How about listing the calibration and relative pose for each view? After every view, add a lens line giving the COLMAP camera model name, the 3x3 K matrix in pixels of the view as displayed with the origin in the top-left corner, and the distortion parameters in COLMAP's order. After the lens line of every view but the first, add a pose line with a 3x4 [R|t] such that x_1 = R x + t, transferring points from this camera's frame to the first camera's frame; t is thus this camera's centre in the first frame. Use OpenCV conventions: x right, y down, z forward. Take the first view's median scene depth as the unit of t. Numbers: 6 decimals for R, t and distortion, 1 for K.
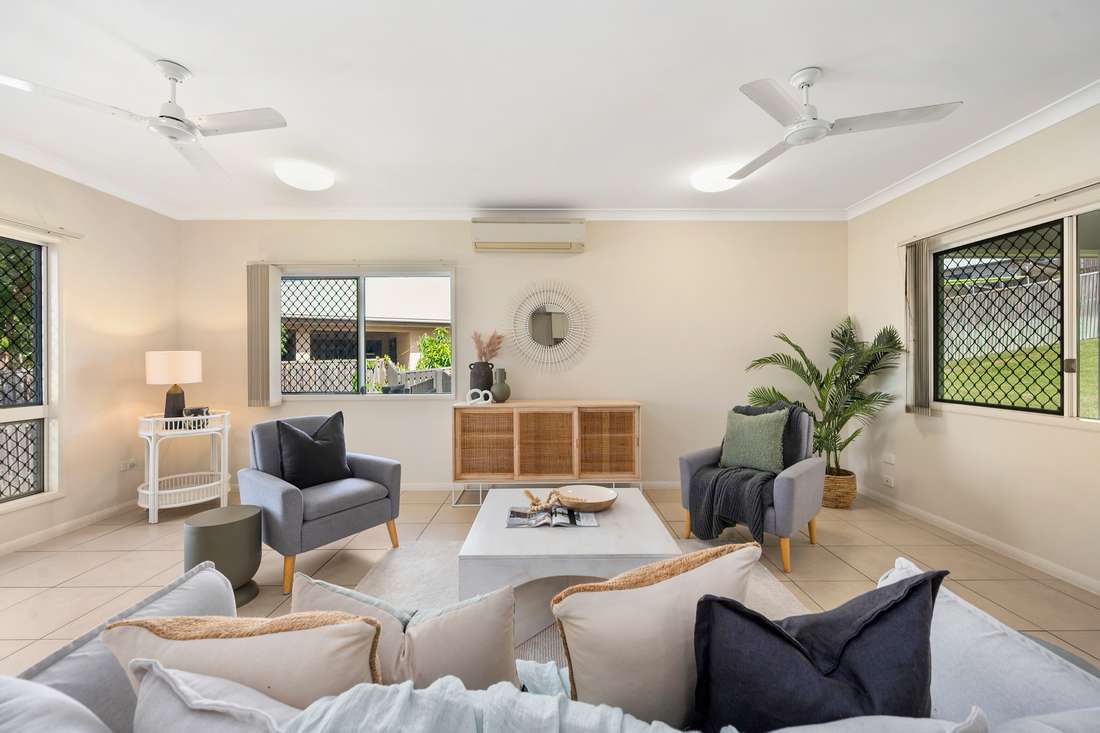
lens RADIAL K [[434.8, 0, 554.0], [0, 434.8, 363.2], [0, 0, 1]] dist [0.002328, 0.000079]
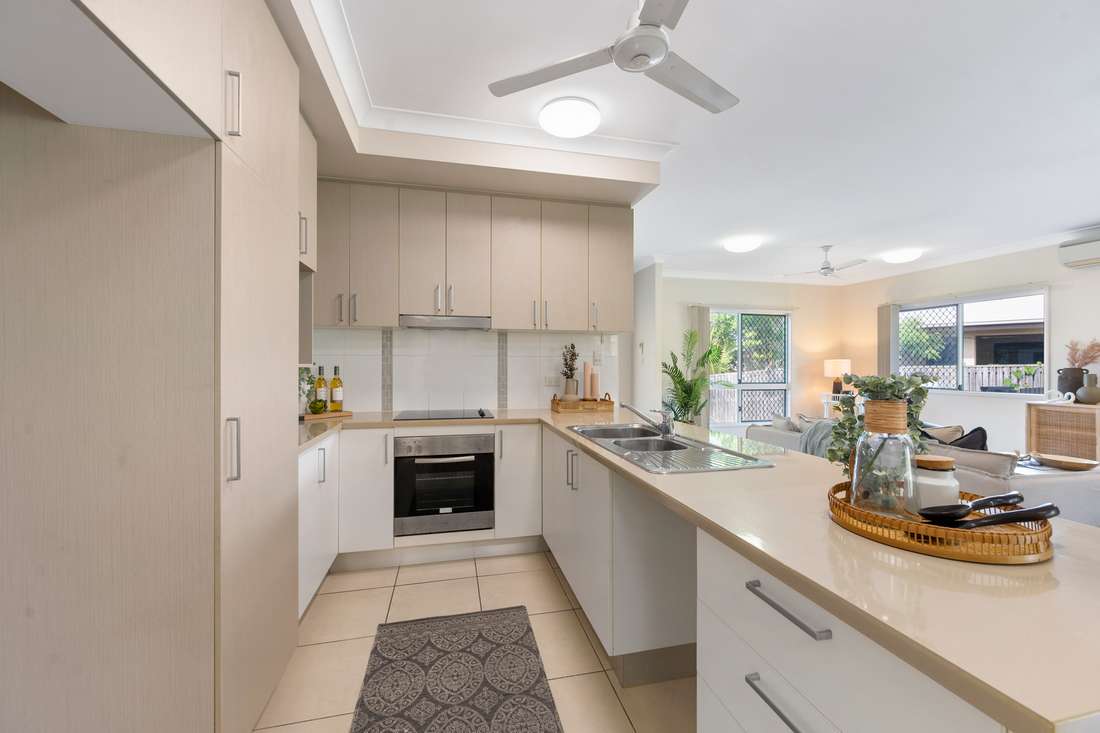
lens RADIAL K [[434.8, 0, 551.2], [0, 434.8, 364.3], [0, 0, 1]] dist [0.002328, 0.000079]
pose [[0.209103, 0.004741, -0.977882, 0.664242], [-0.006344, 0.999974, 0.003492, -0.007107], [0.977873, 0.005473, 0.209128, -0.567054]]
